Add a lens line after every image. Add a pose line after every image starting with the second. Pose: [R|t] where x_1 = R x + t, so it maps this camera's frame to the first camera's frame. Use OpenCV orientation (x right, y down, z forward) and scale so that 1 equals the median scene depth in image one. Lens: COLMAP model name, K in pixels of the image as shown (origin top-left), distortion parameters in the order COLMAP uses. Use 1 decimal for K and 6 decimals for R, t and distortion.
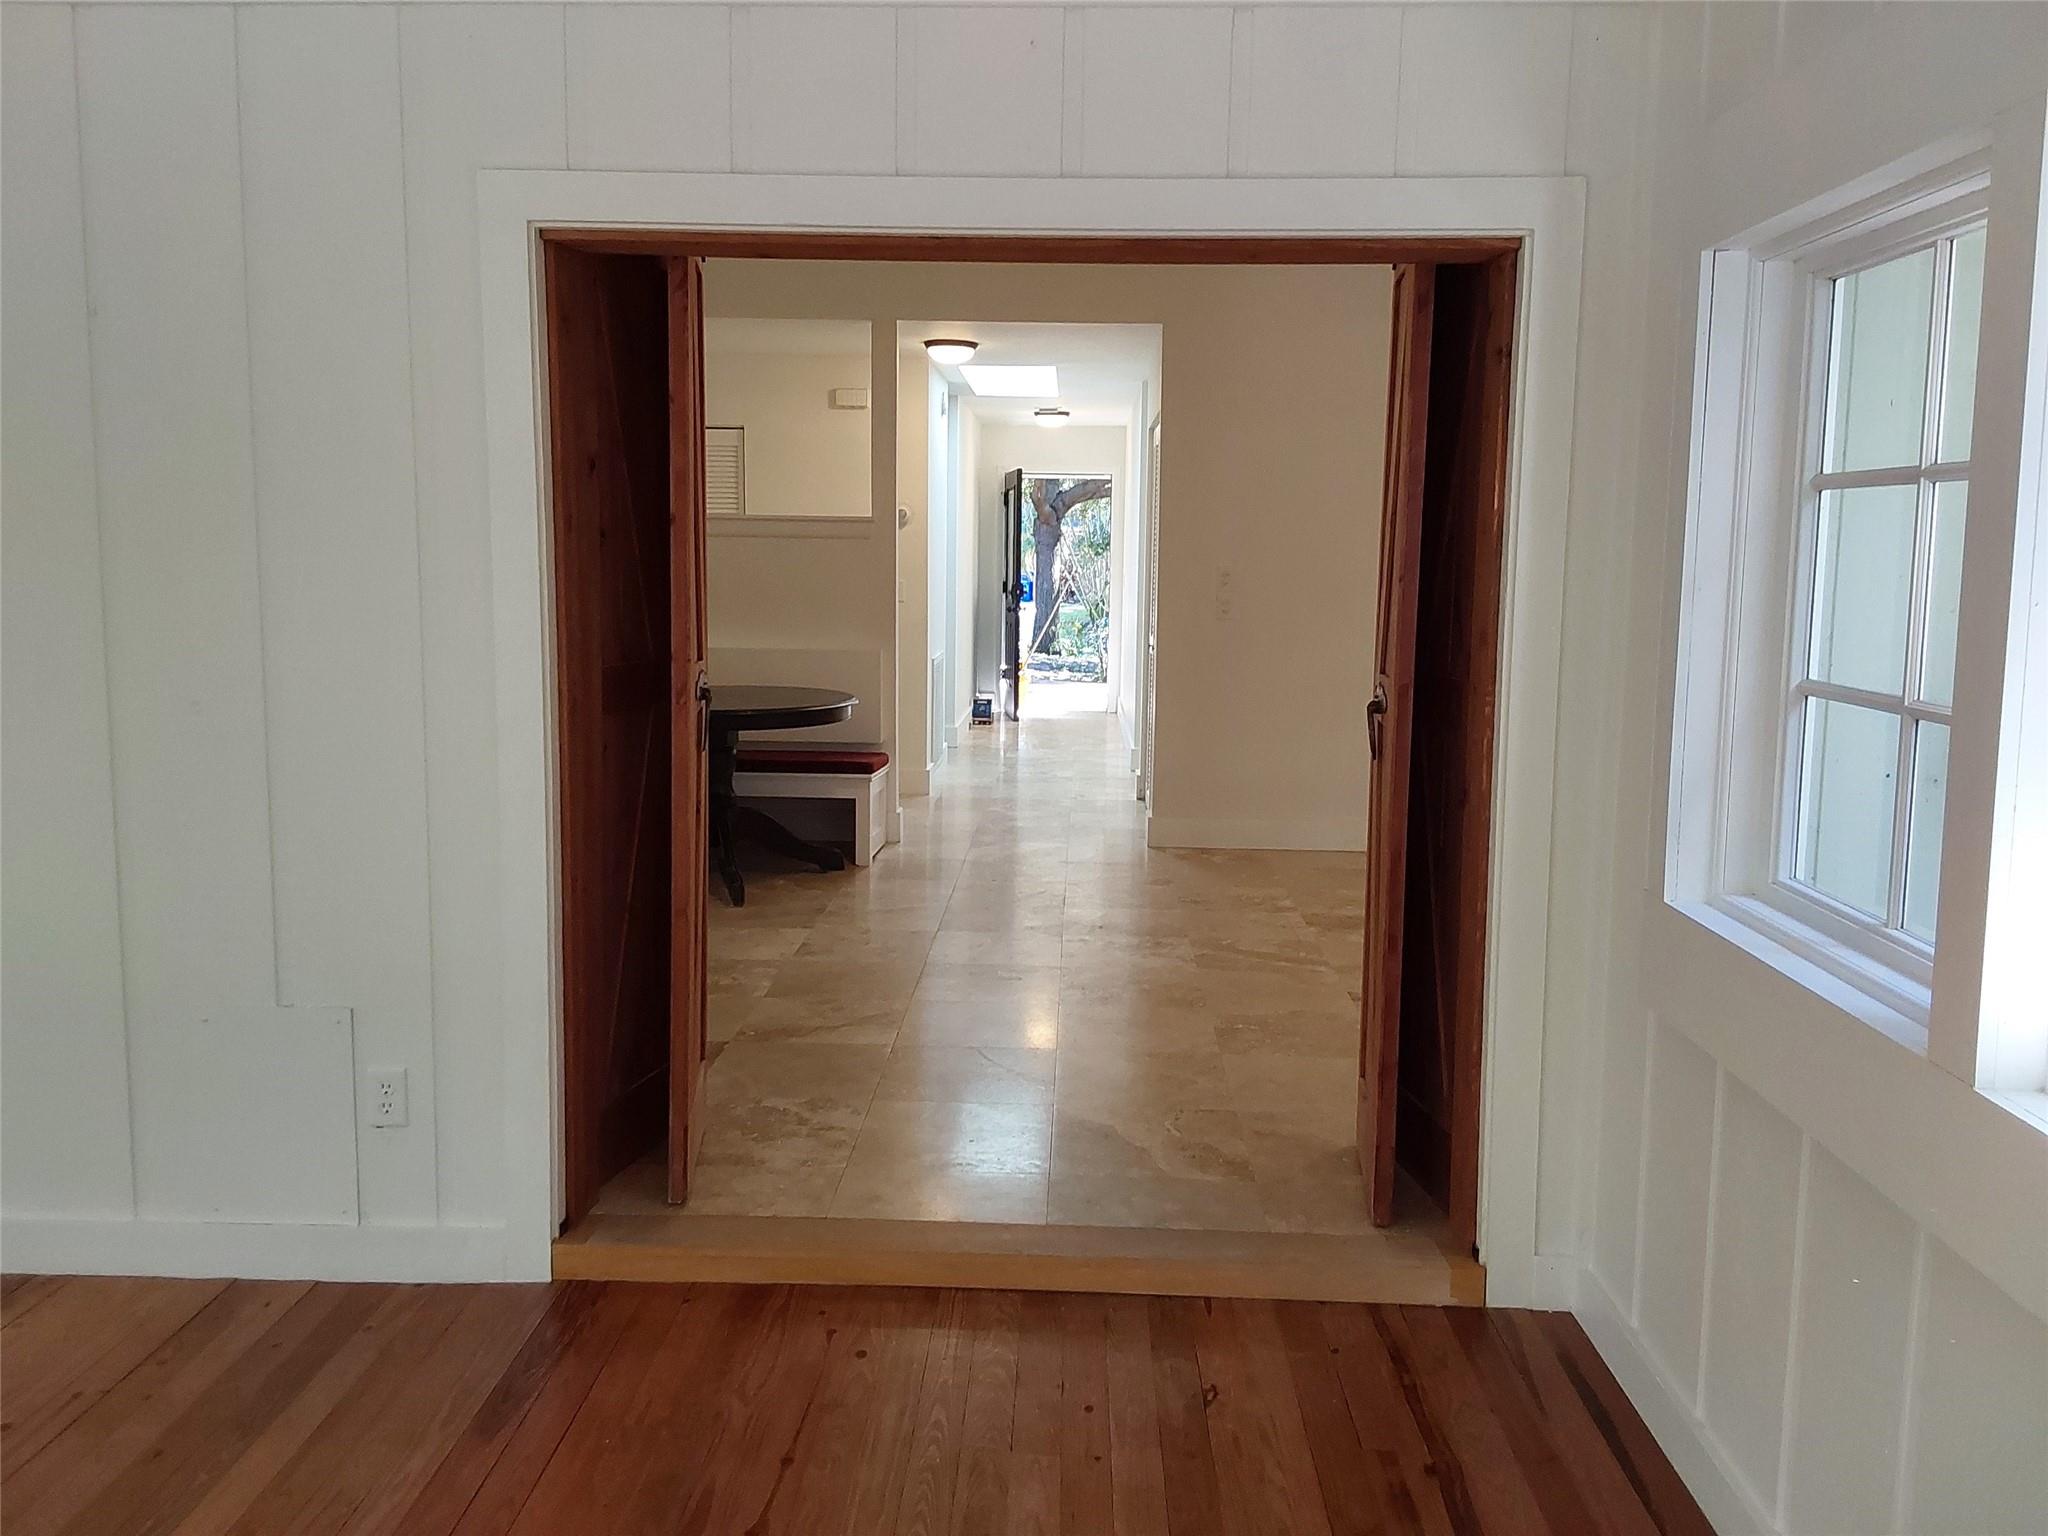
lens RADIAL K [[1650.8, 0, 1027.8], [0, 1650.8, 762.9], [0, 0, 1]] dist [0.046135, -0.046944]
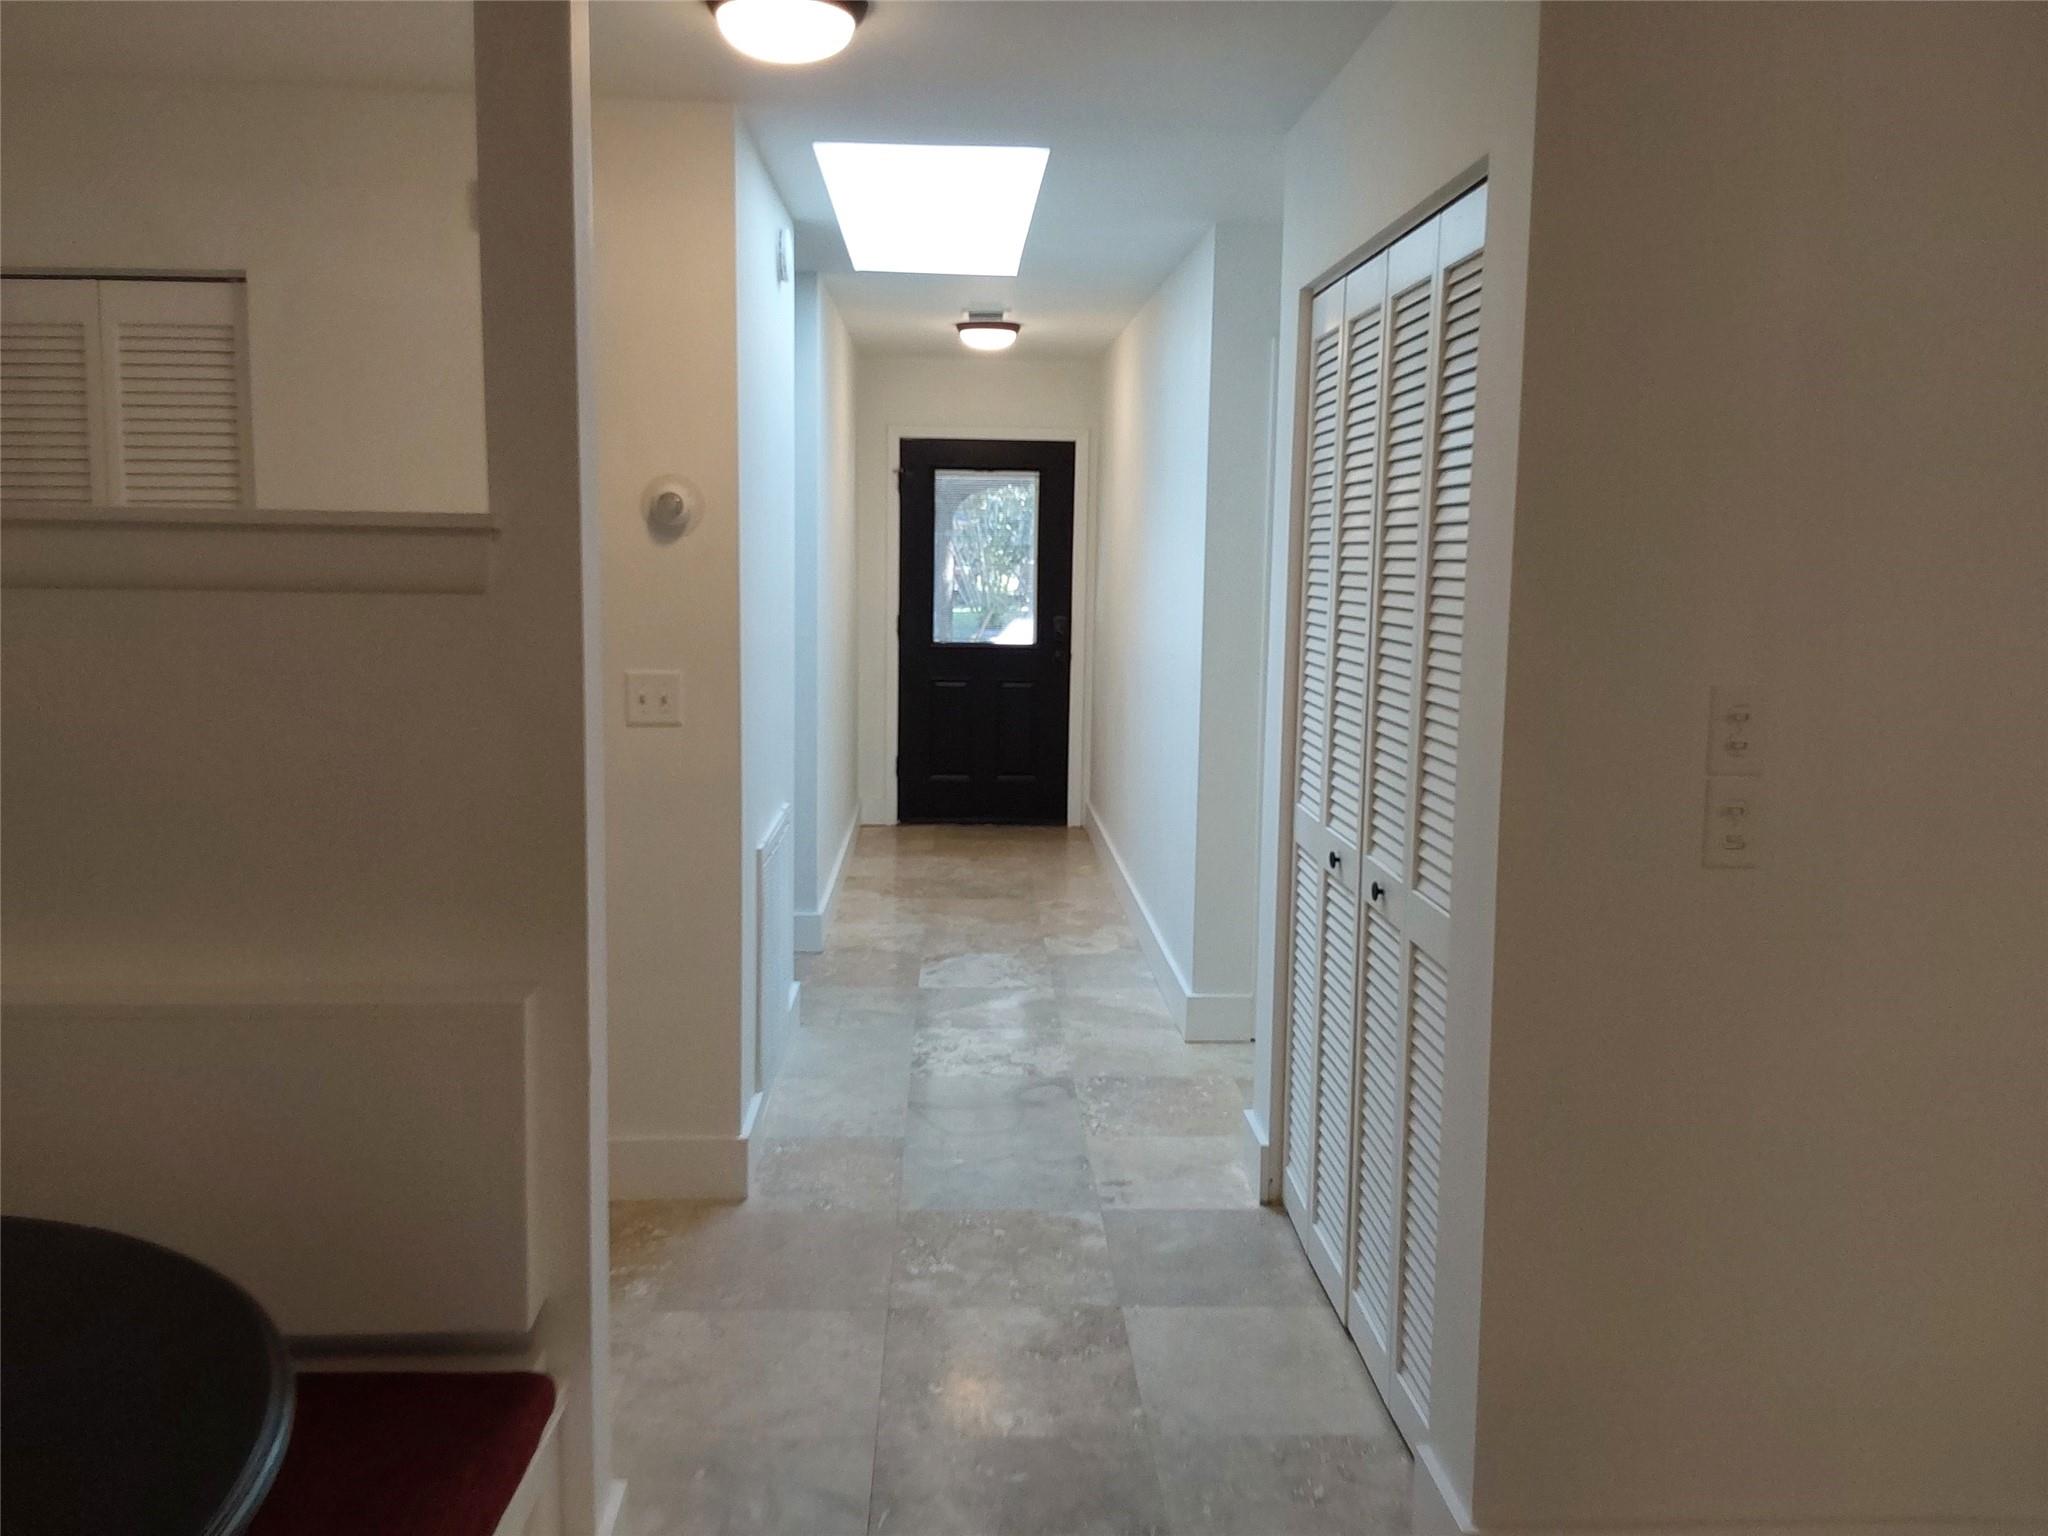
lens RADIAL K [[1650.8, 0, 1018.1], [0, 1650.8, 764.6], [0, 0, 1]] dist [0.046135, -0.046944]
pose [[0.997657, -0.008955, 0.067820, -0.019275], [0.008562, 0.999945, 0.006079, -0.083137], [-0.067870, -0.005484, 0.997679, 0.551889]]
